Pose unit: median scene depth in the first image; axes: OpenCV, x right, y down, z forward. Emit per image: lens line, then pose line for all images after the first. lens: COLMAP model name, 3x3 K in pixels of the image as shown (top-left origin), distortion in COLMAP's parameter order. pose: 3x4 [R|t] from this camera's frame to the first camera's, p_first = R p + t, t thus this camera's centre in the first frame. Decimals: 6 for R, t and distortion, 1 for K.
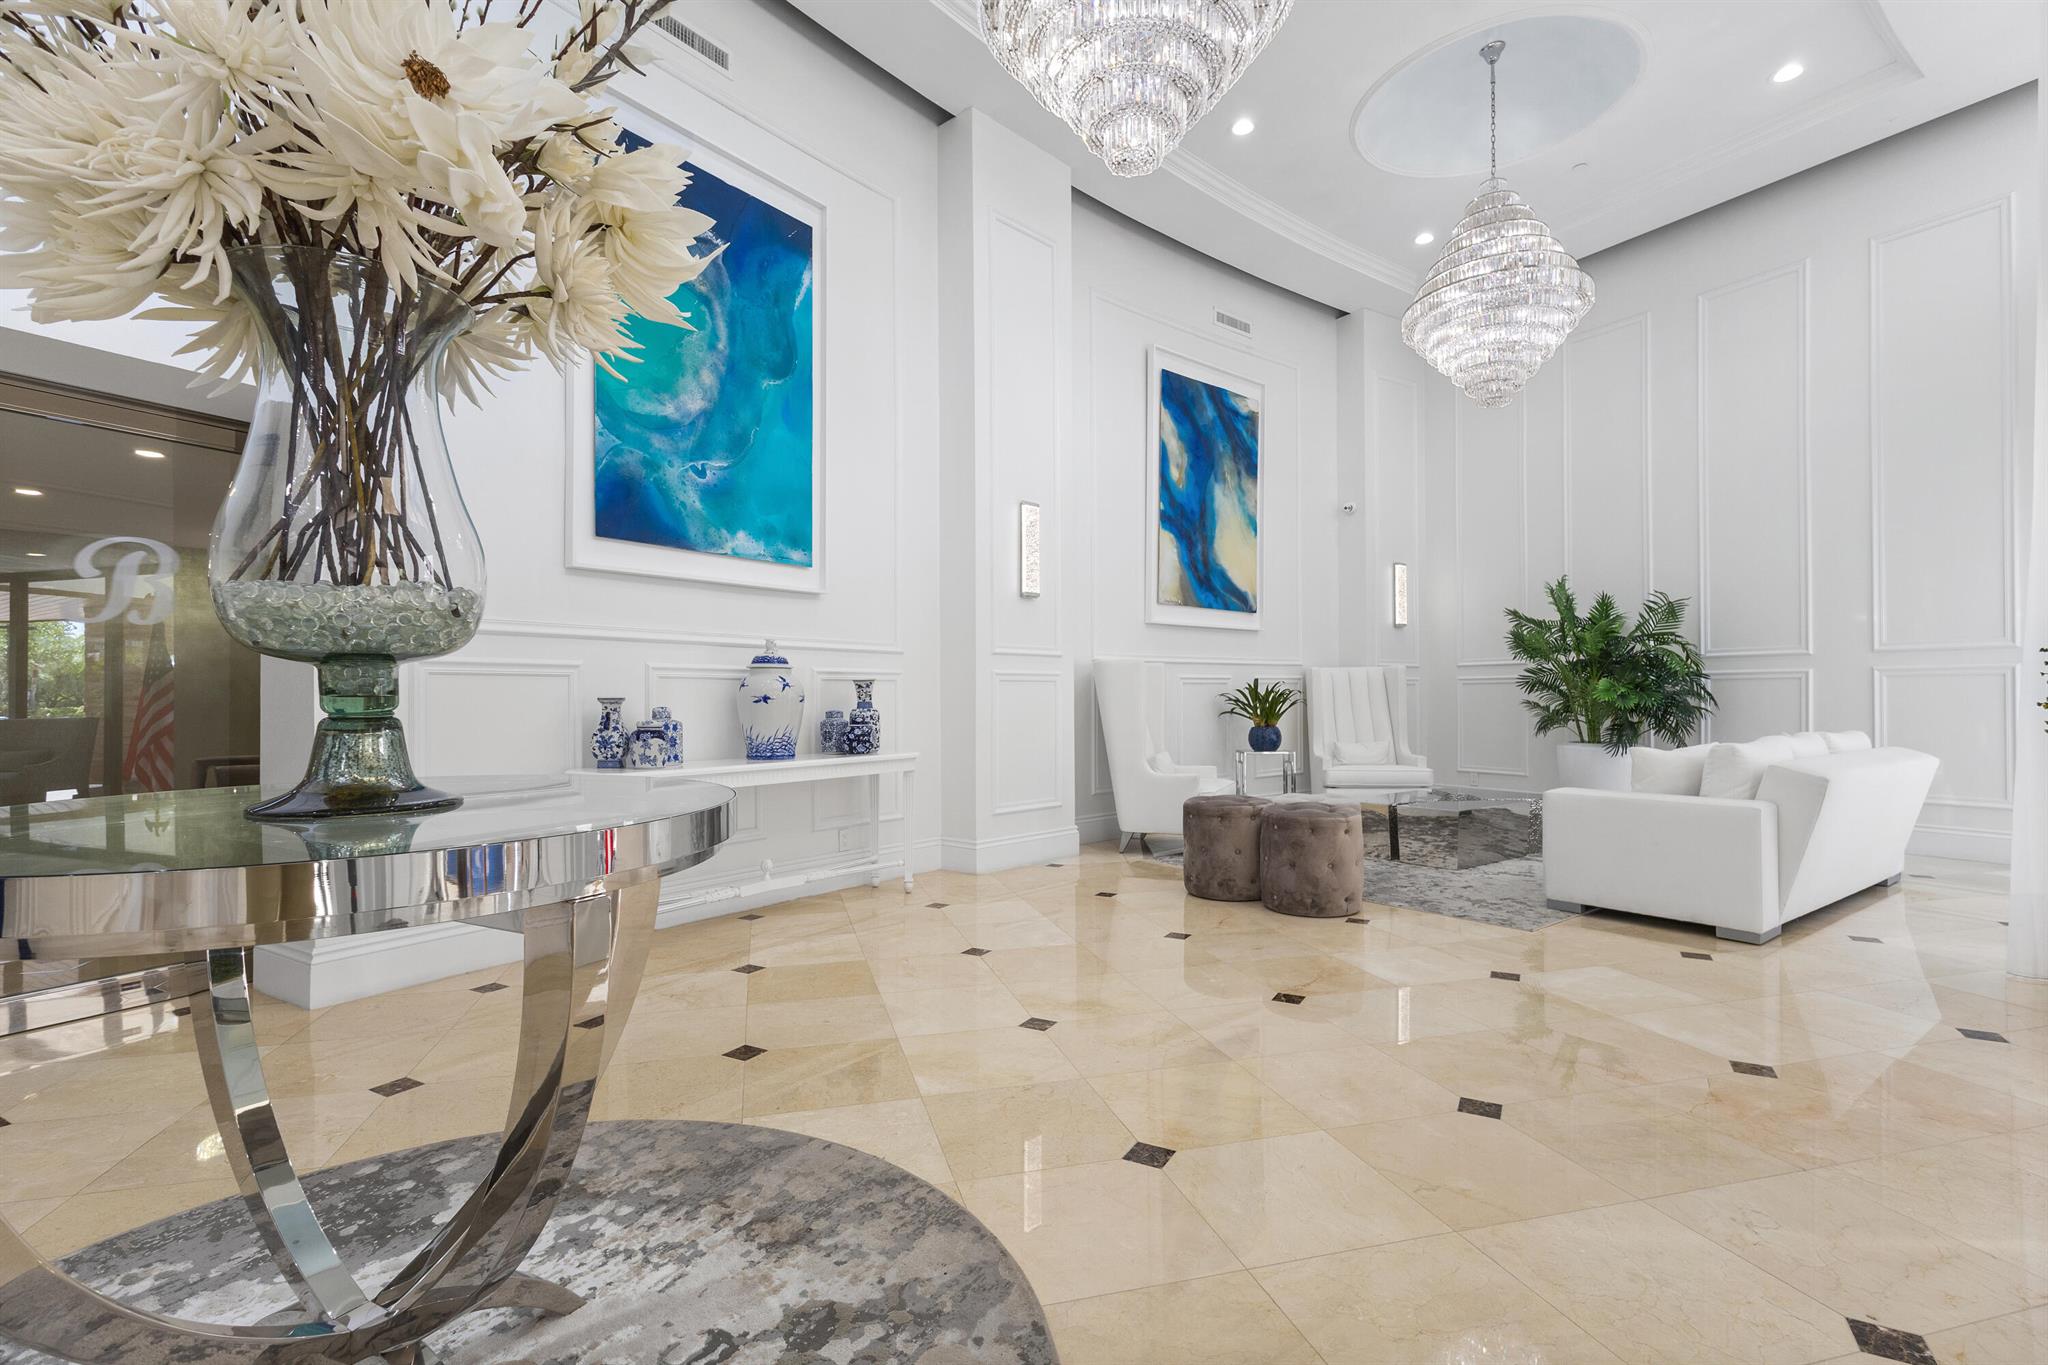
lens RADIAL K [[942.8, 0, 1032.3], [0, 942.8, 694.2], [0, 0, 1]] dist [0.000273, 0.000010]
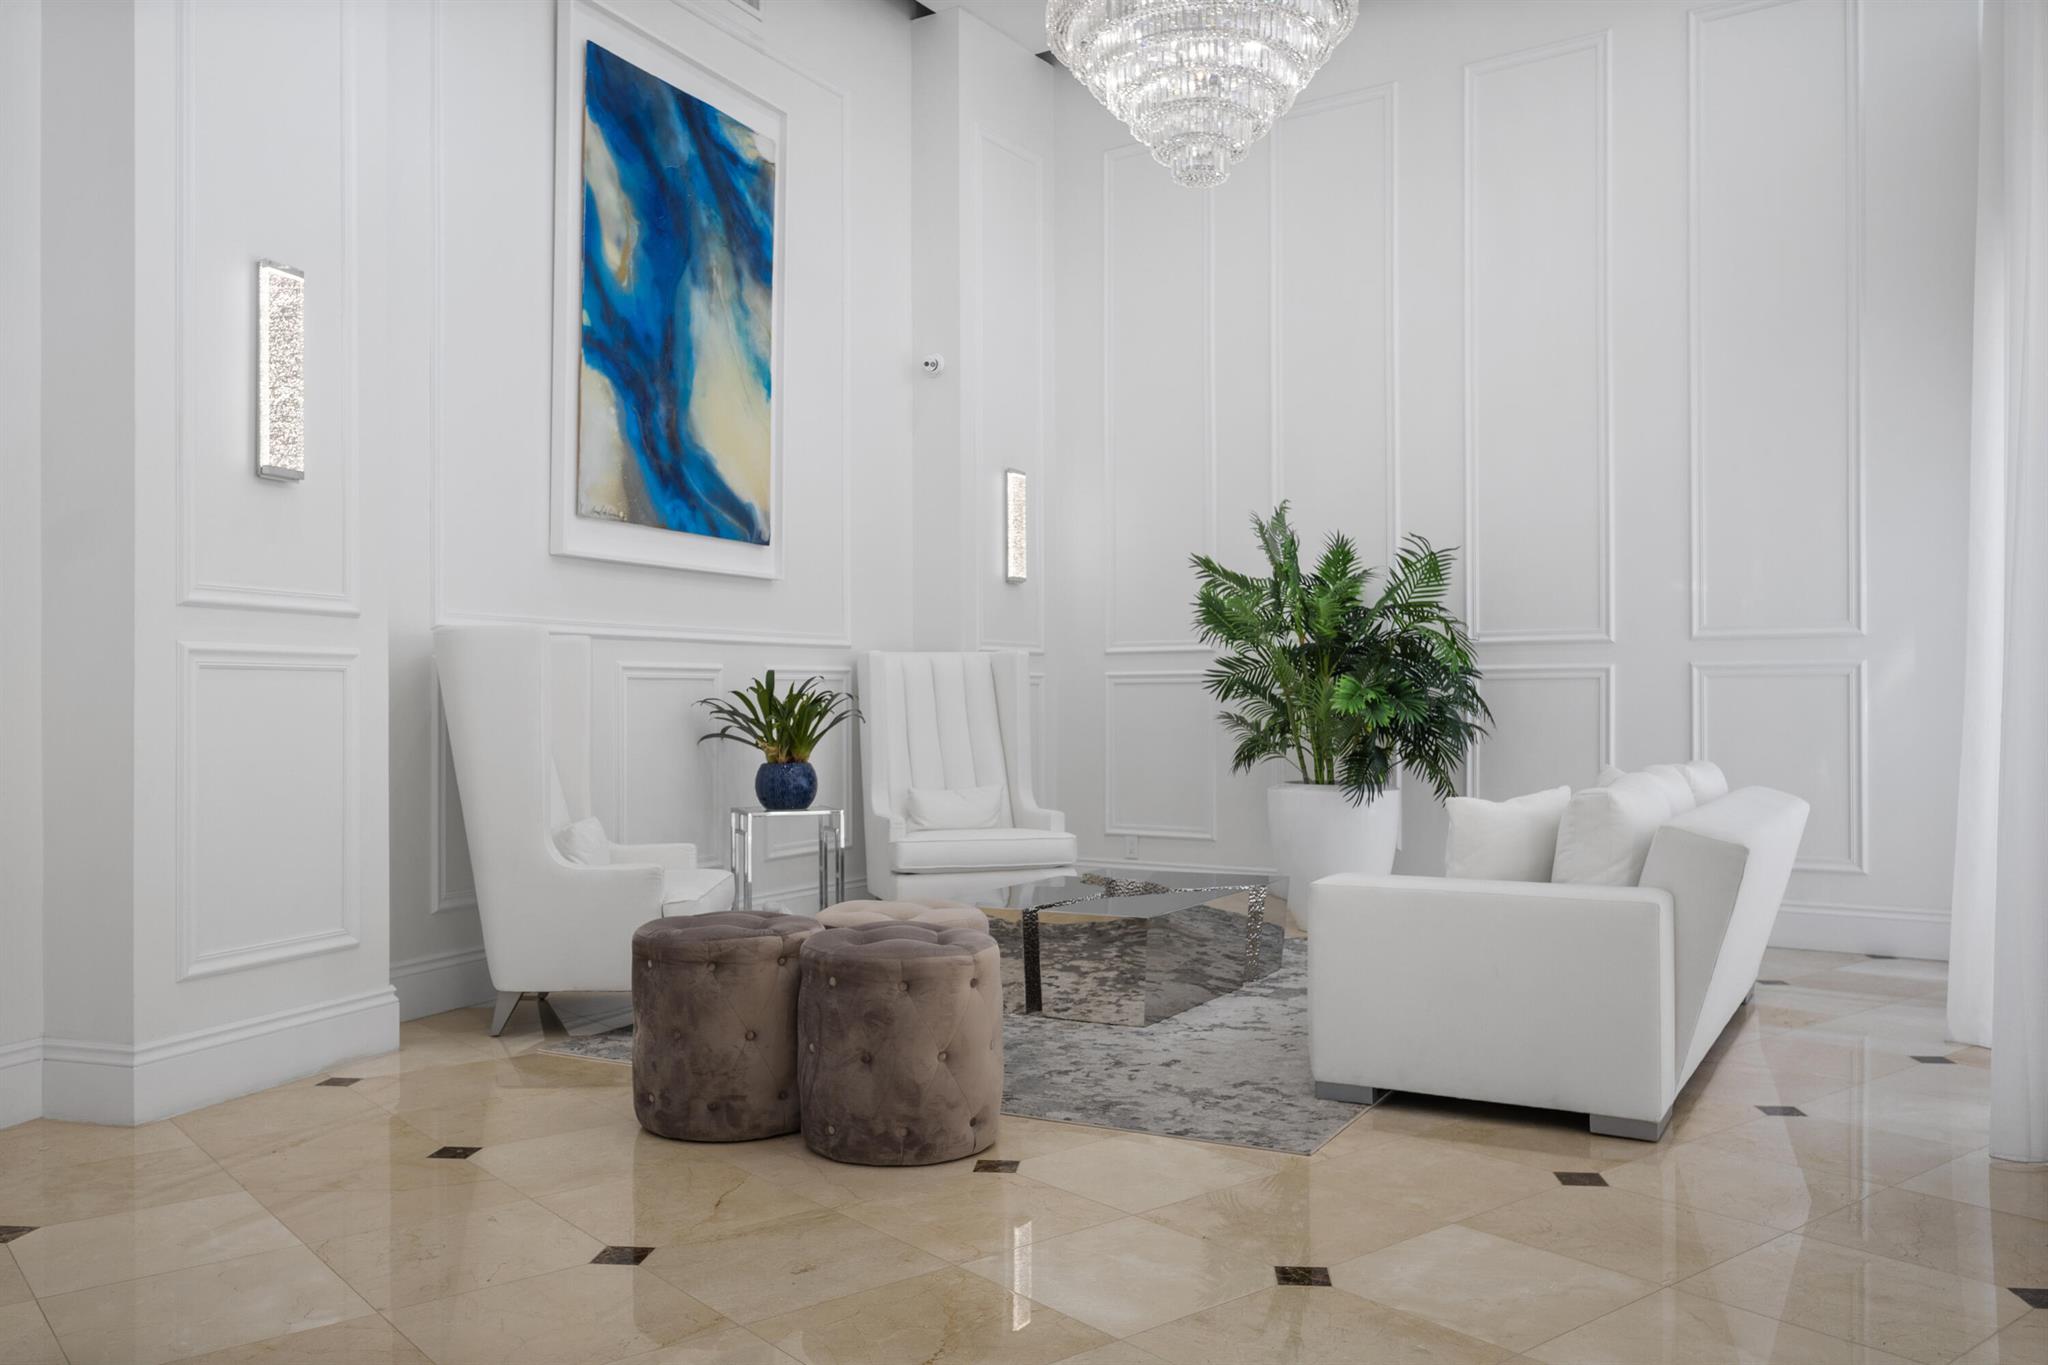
lens RADIAL K [[1665.4, 0, 1030.4], [0, 1665.4, 702.3], [0, 0, 1]] dist [-0.003542, -0.001080]
pose [[0.921331, 0.002937, 0.388769, 0.014115], [-0.003443, 0.999994, 0.000606, 0.000038], [-0.388764, -0.001897, 0.921335, 0.110202]]
